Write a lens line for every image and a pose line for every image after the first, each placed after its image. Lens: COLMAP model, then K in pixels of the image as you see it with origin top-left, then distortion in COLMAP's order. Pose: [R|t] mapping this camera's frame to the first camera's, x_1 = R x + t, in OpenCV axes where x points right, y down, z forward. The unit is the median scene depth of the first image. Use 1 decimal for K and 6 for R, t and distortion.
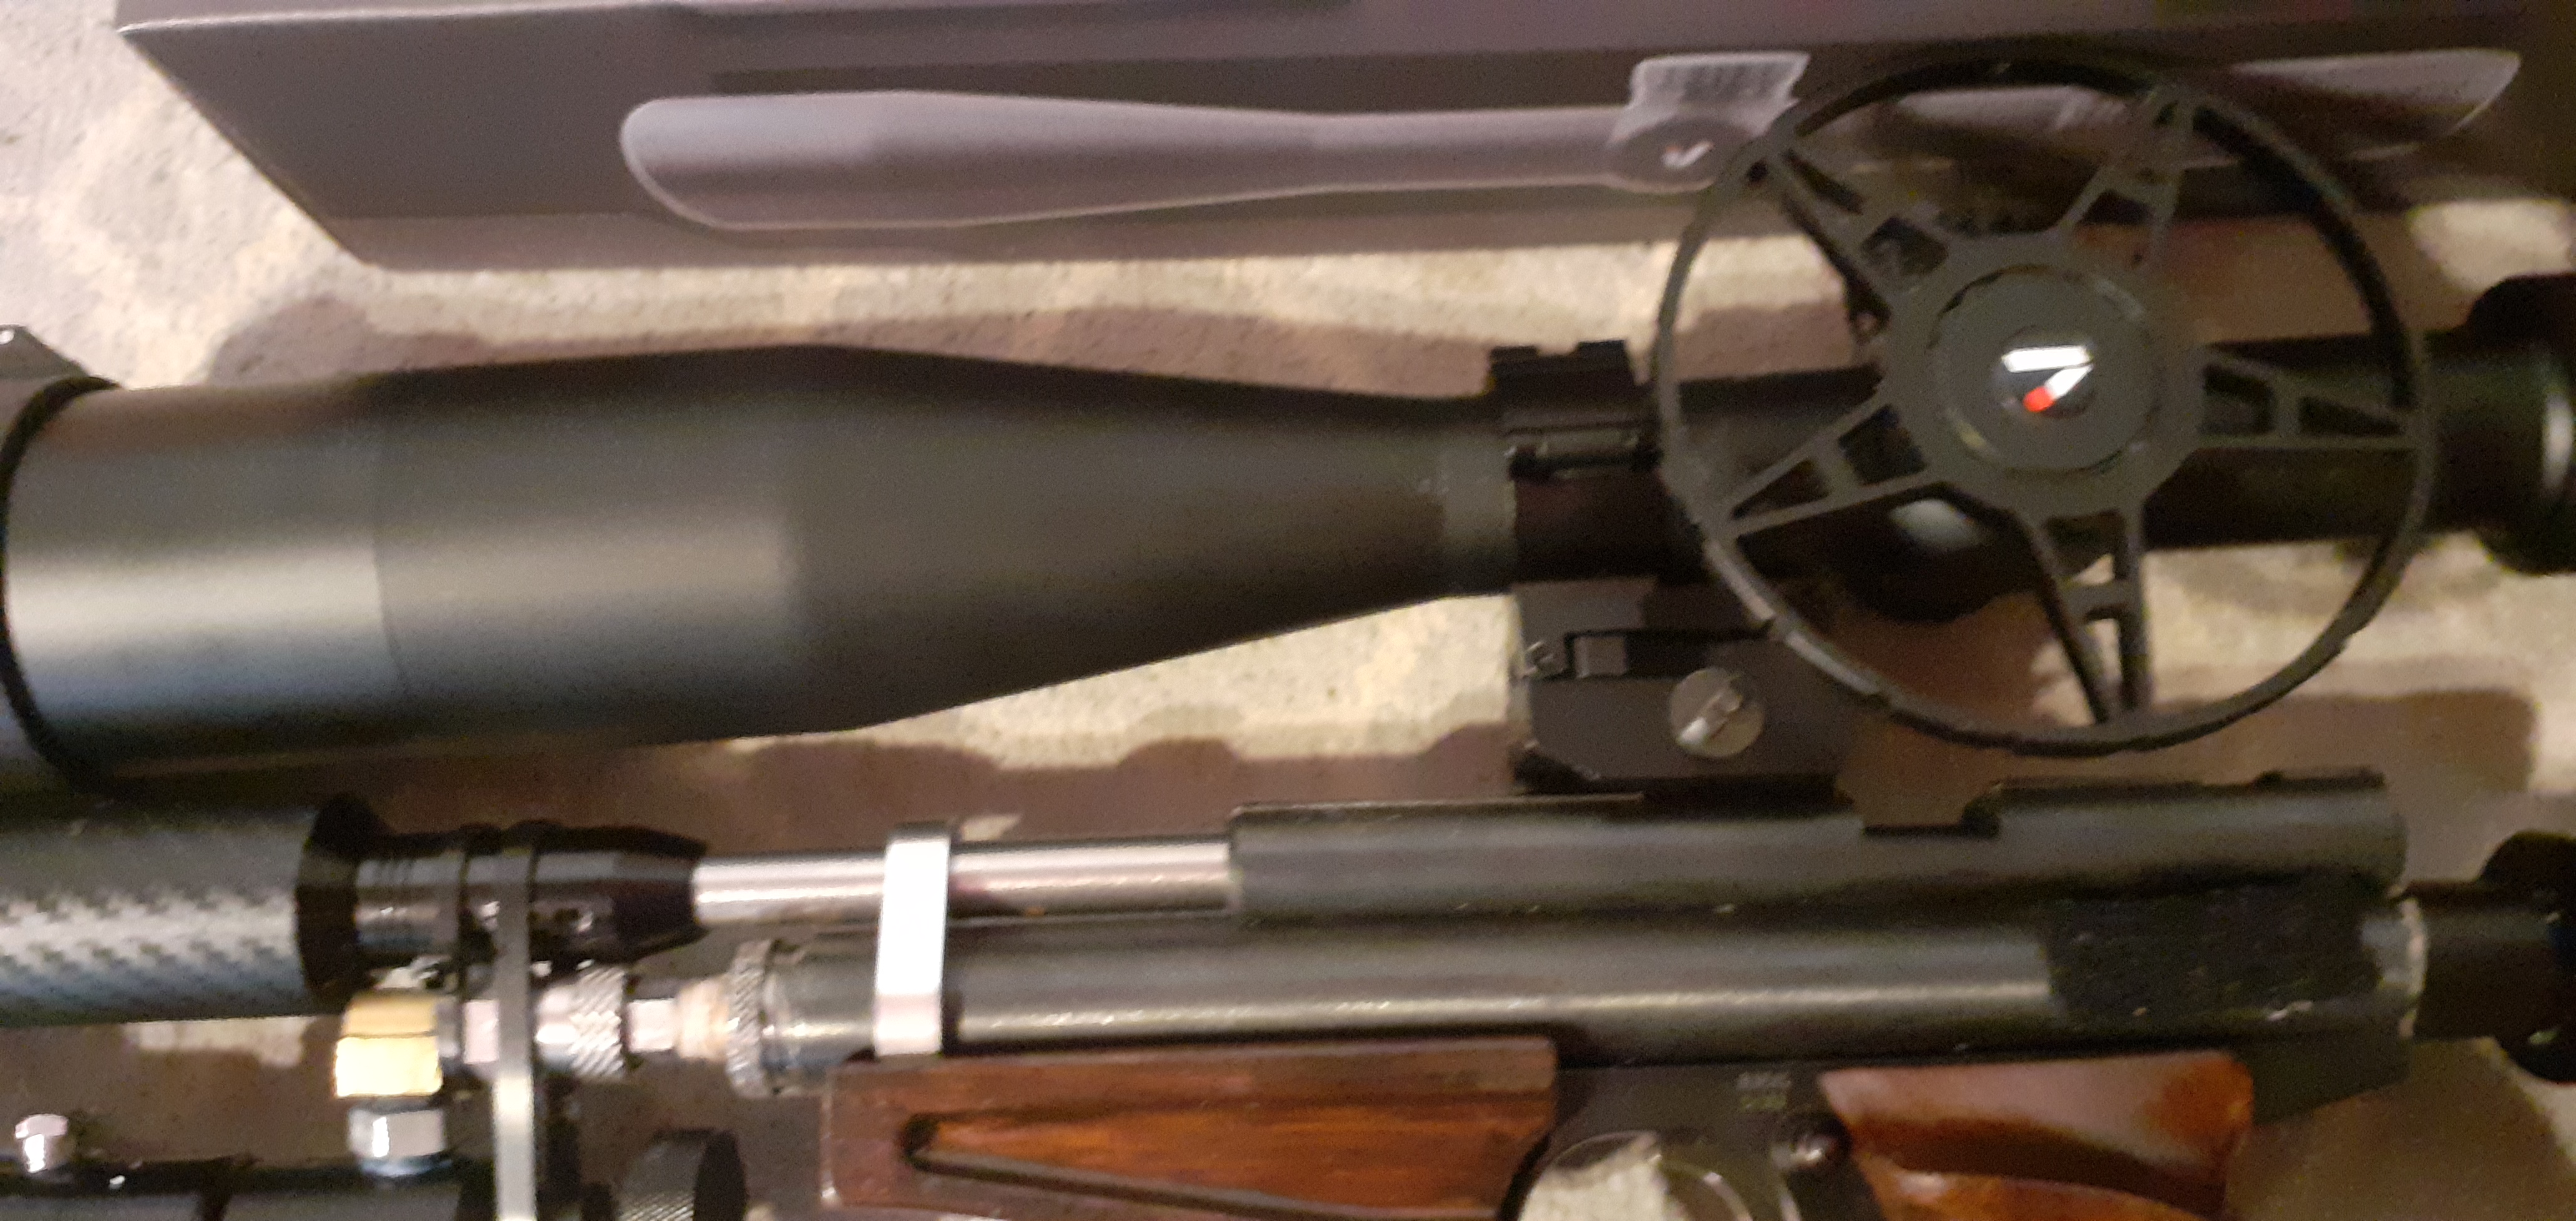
lens RADIAL K [[1987.7, 0, 1282.5], [0, 1987.7, 547.2], [0, 0, 1]] dist [0.087877, -0.195190]
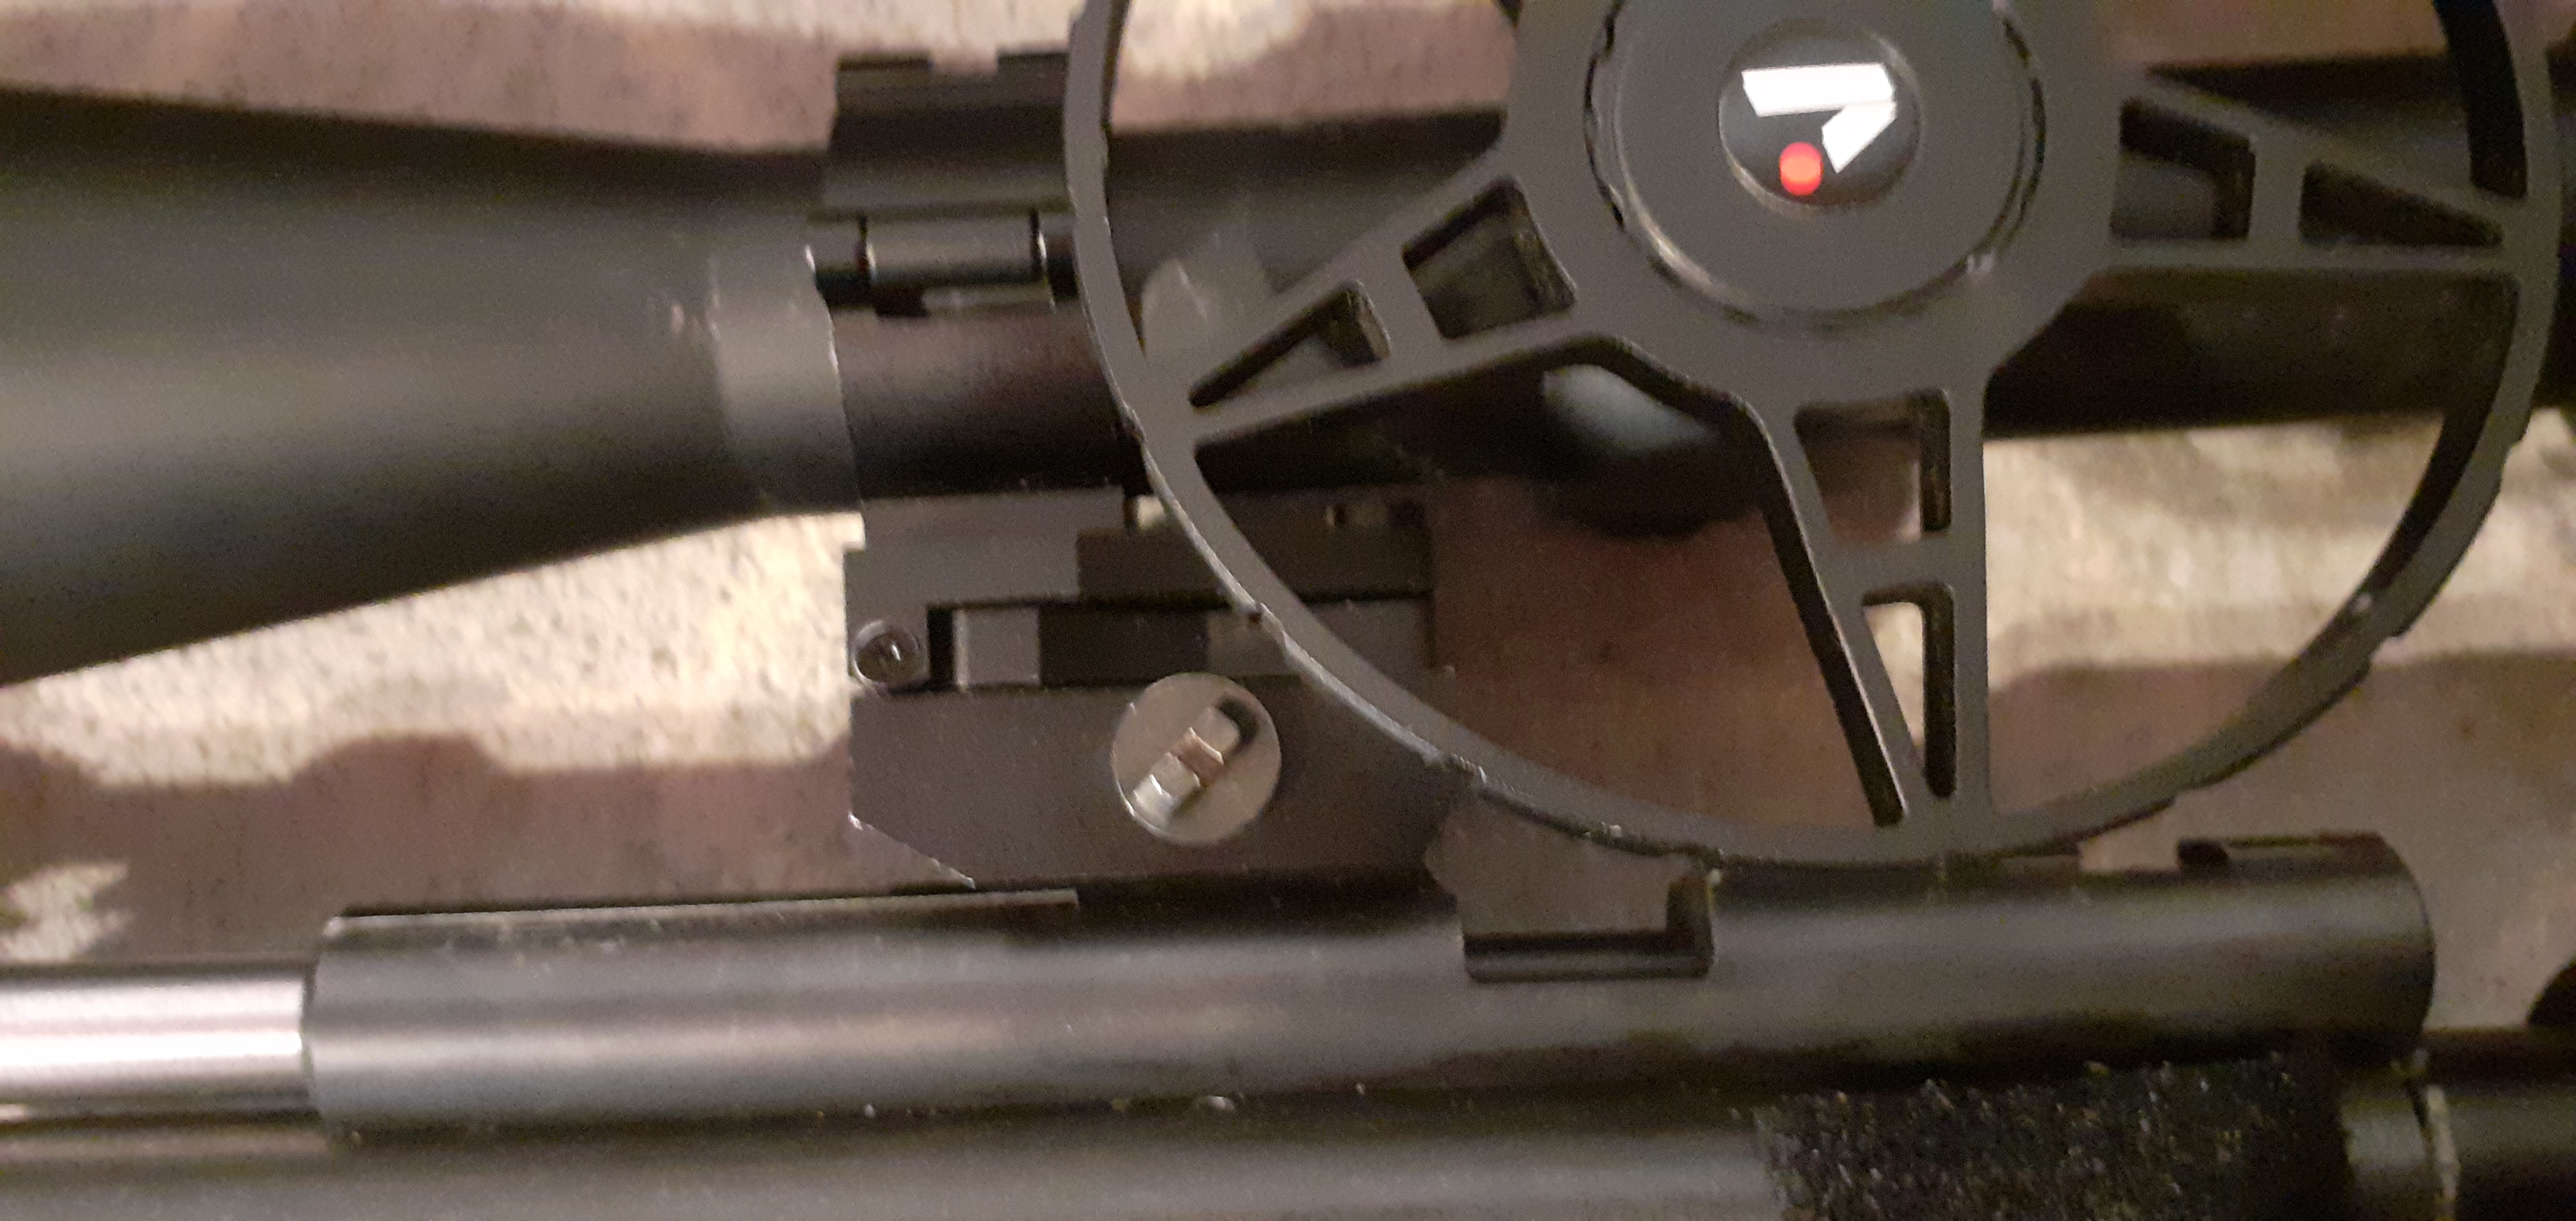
lens RADIAL K [[2078.0, 0, 1289.7], [0, 2078.0, 570.5], [0, 0, 1]] dist [-0.010288, -0.007292]
pose [[0.999083, -0.001016, 0.042793, 0.215871], [-0.004601, 0.991377, 0.130957, -0.039085], [-0.042557, -0.131034, 0.990464, 0.453159]]
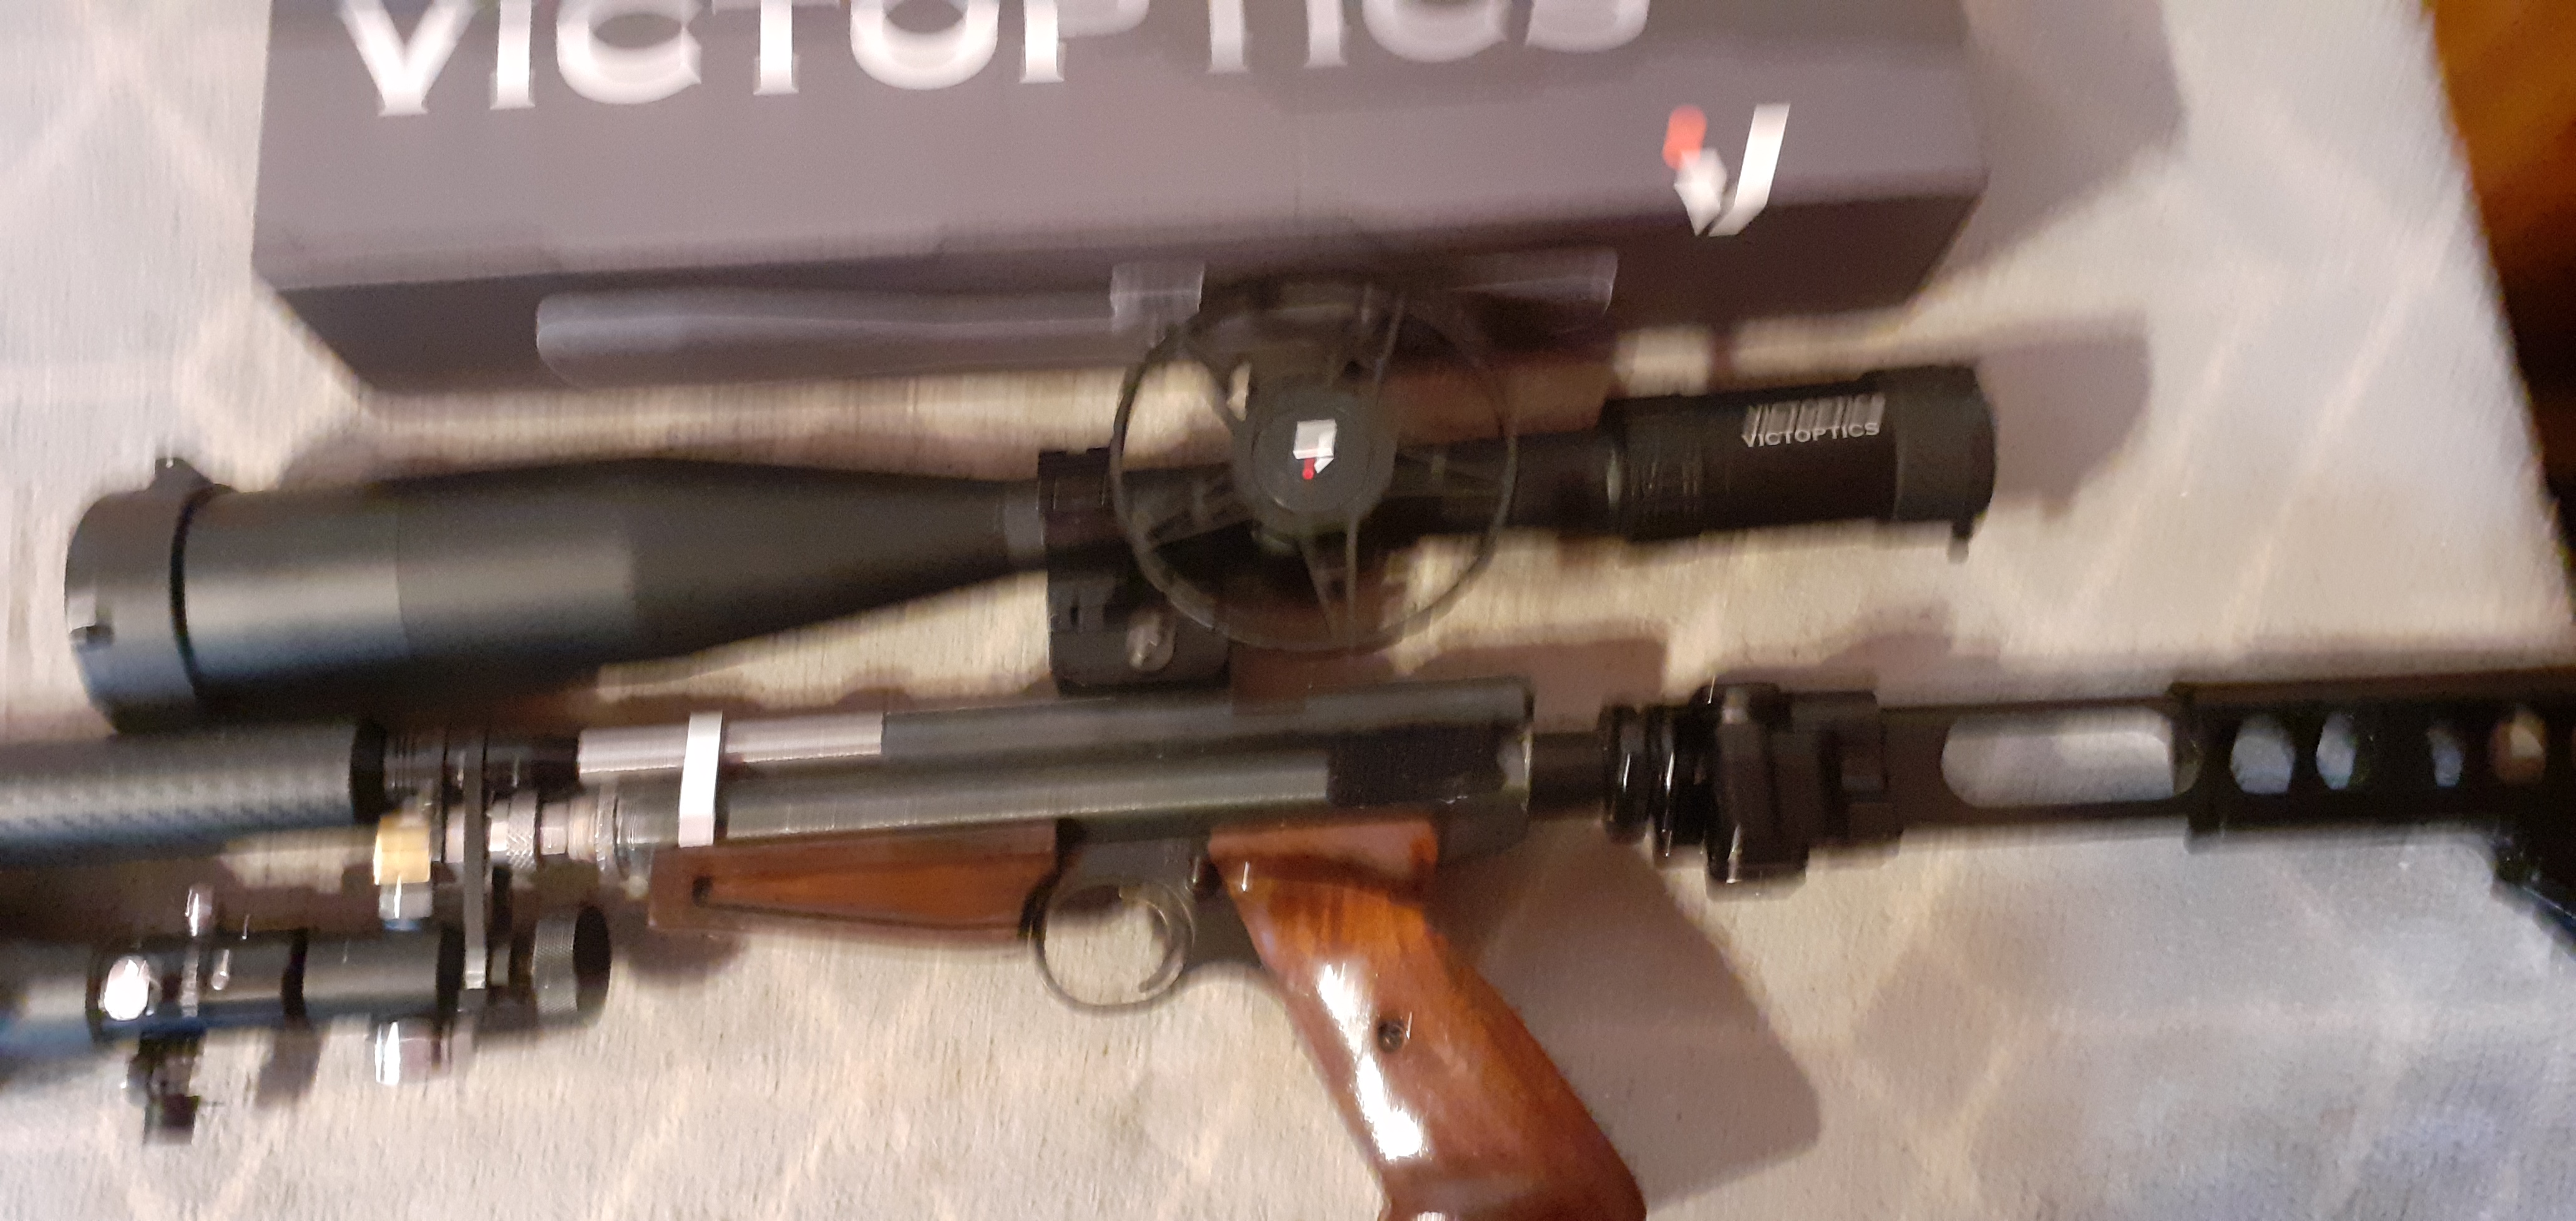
lens RADIAL K [[1987.7, 0, 1282.5], [0, 1987.7, 547.2], [0, 0, 1]] dist [0.087877, -0.195190]
pose [[0.998669, -0.022812, 0.046266, 0.253304], [0.025245, 0.998291, -0.052703, 0.090111], [-0.044985, 0.053801, 0.997538, -0.809693]]
